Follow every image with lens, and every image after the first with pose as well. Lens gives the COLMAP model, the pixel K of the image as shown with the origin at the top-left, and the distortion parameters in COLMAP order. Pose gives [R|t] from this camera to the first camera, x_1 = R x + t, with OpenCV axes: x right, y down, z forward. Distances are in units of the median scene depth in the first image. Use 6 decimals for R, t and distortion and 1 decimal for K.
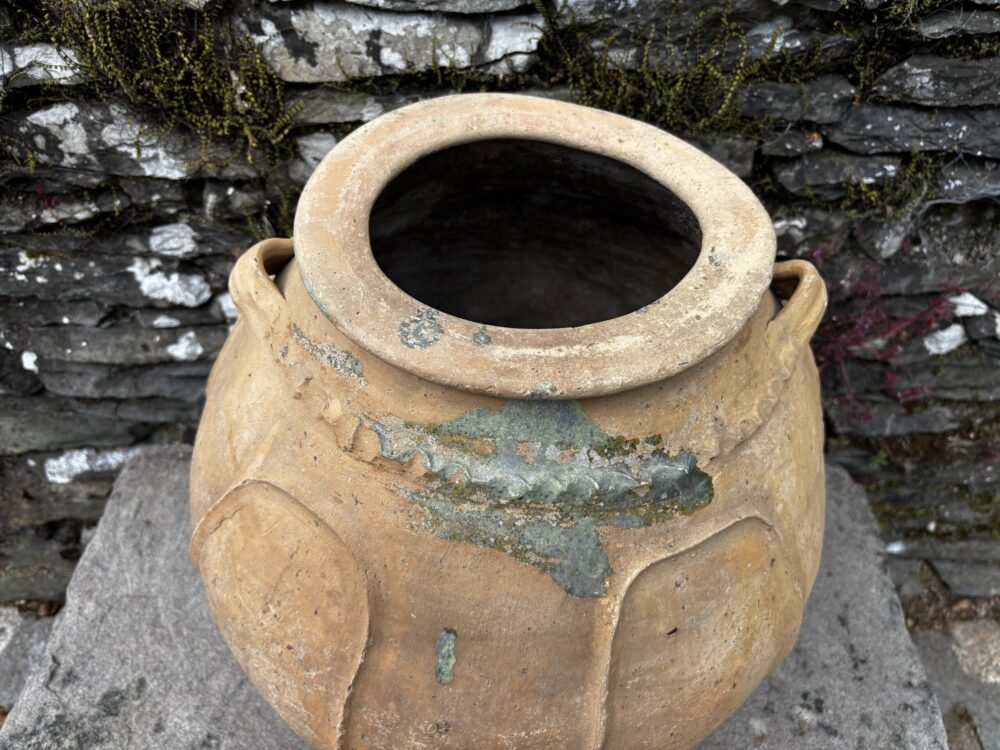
lens RADIAL K [[769.8, 0, 500.8], [0, 769.8, 376.6], [0, 0, 1]] dist [0.056363, -0.081248]
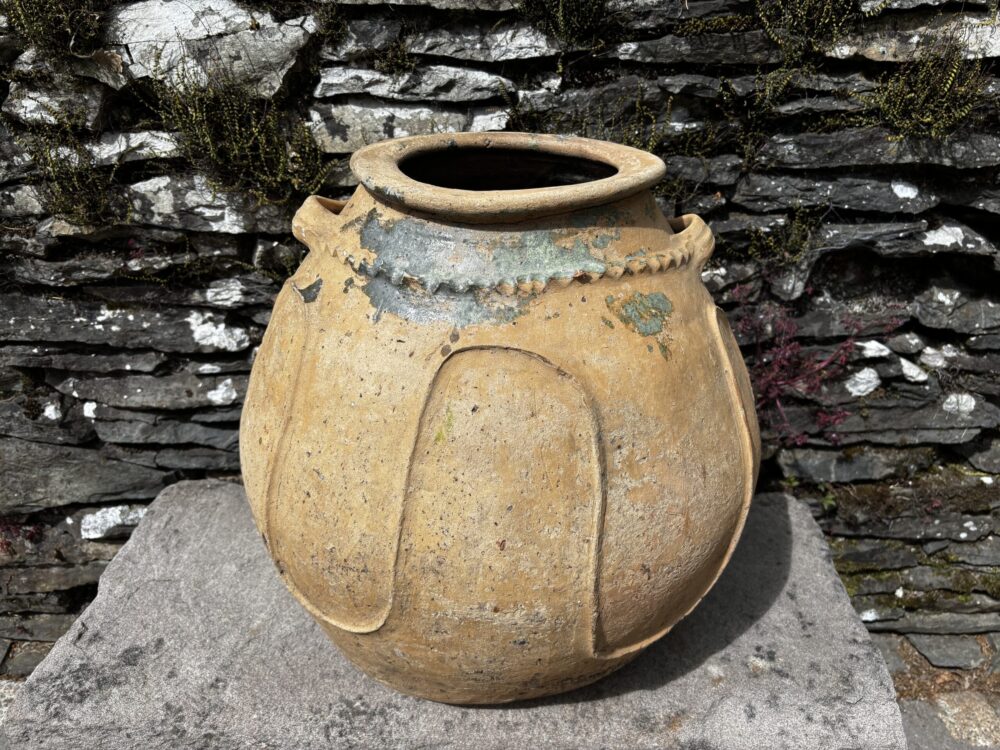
lens RADIAL K [[767.7, 0, 500.0], [0, 767.7, 375.0], [0, 0, 1]] dist [0.042898, -0.058946]
pose [[0.999880, -0.010124, -0.011743, 0.044274], [0.006104, 0.953270, -0.302058, 0.386152], [0.014253, 0.301950, 0.953217, -0.173327]]
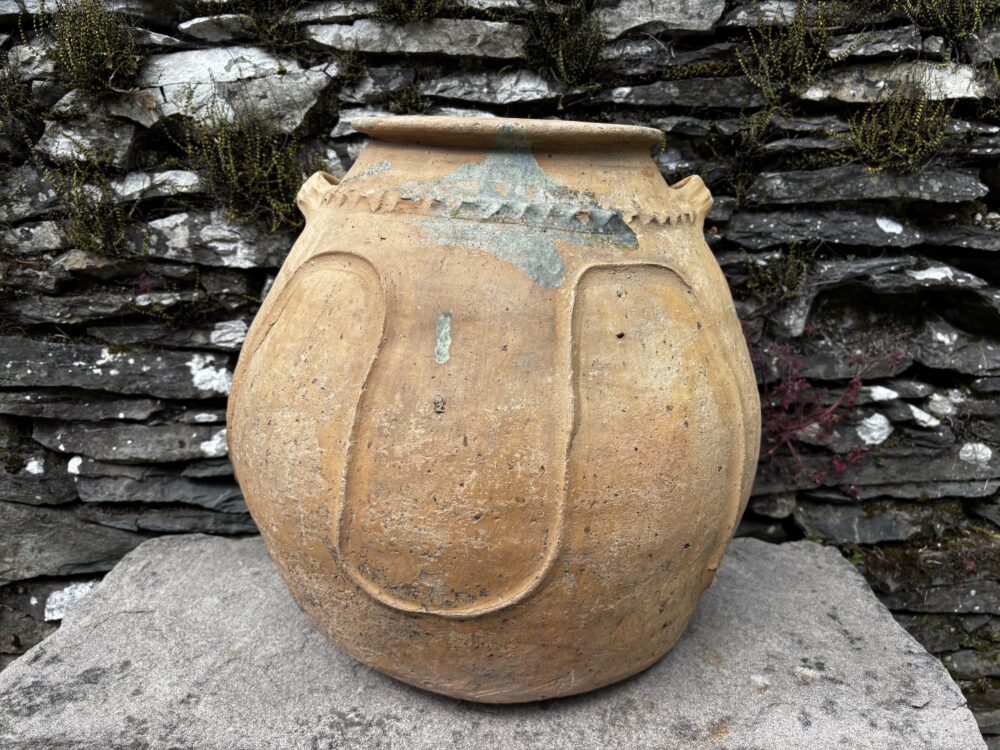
lens RADIAL K [[767.7, 0, 500.0], [0, 767.7, 375.0], [0, 0, 1]] dist [0.042898, -0.058946]
pose [[0.999817, -0.017481, 0.007724, 0.007303], [0.018850, 0.835465, -0.549220, 0.666777], [0.003147, 0.549265, 0.835642, -0.012117]]
